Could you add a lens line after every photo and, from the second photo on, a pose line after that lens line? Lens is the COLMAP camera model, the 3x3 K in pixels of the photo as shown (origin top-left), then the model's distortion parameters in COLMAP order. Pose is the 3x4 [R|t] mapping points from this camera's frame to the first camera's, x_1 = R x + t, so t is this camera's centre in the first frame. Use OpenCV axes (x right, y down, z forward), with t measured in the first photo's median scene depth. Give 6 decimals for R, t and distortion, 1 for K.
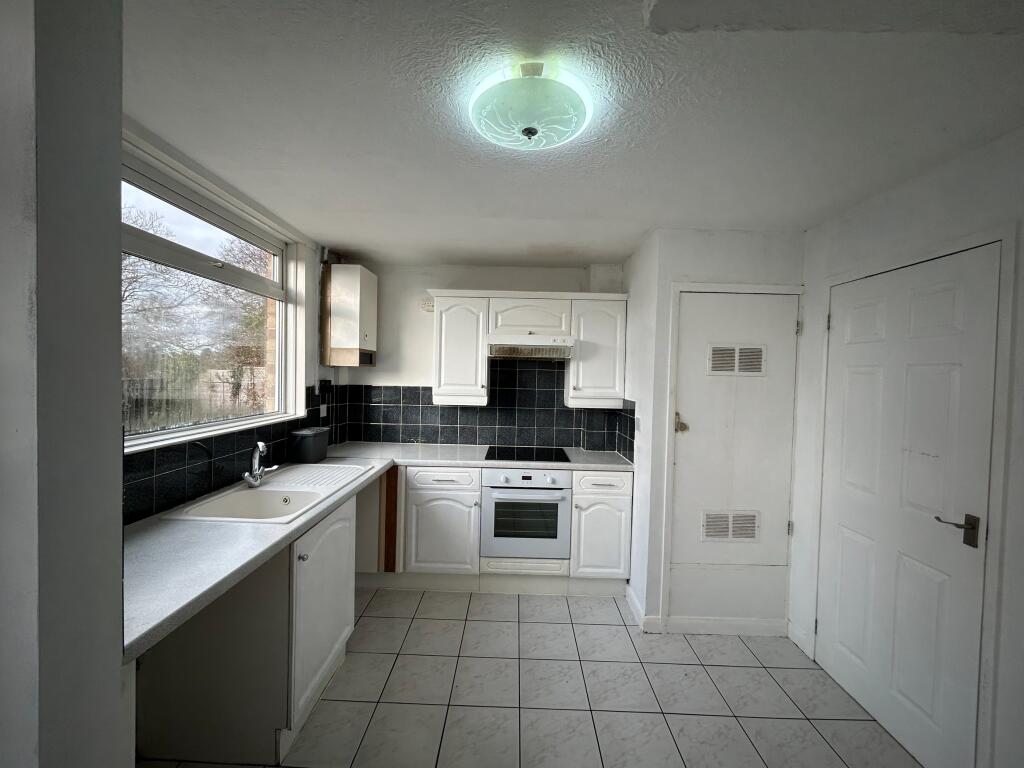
lens RADIAL K [[414.2, 0, 514.8], [0, 414.2, 383.7], [0, 0, 1]] dist [0.002433, 0.000728]
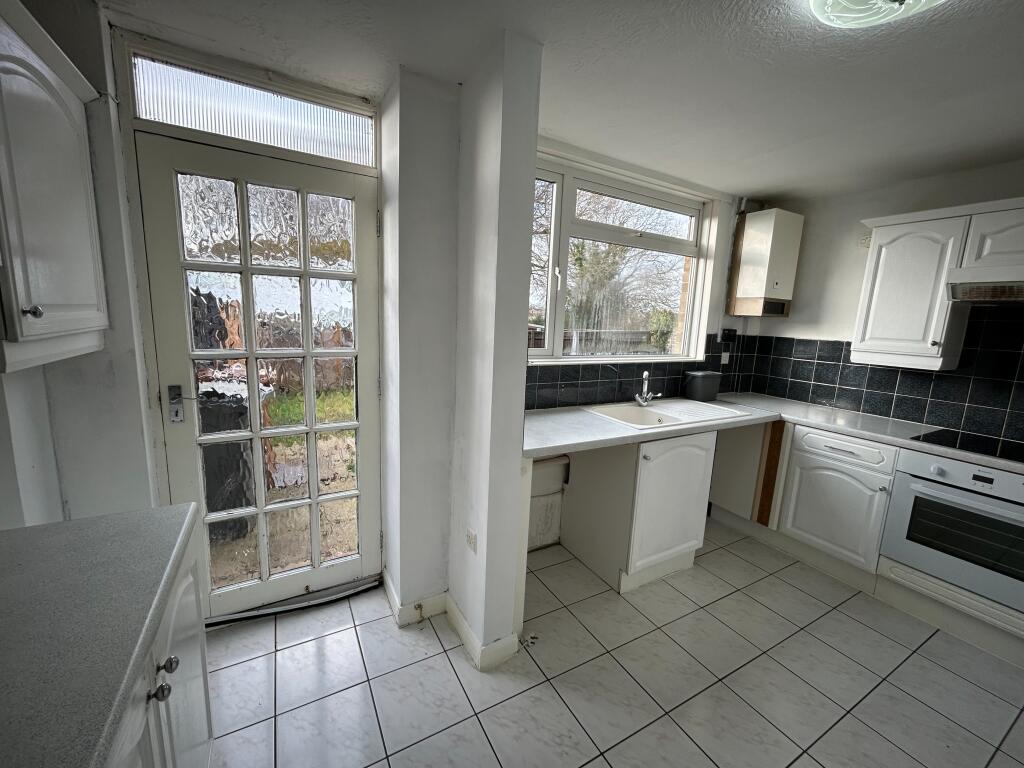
lens RADIAL K [[414.2, 0, 516.0], [0, 414.2, 380.8], [0, 0, 1]] dist [0.002433, 0.000728]
pose [[0.514917, 0.131825, -0.847044, 0.182878], [-0.051290, 0.991073, 0.123061, 0.020412], [0.855704, -0.019922, 0.517081, -0.010859]]
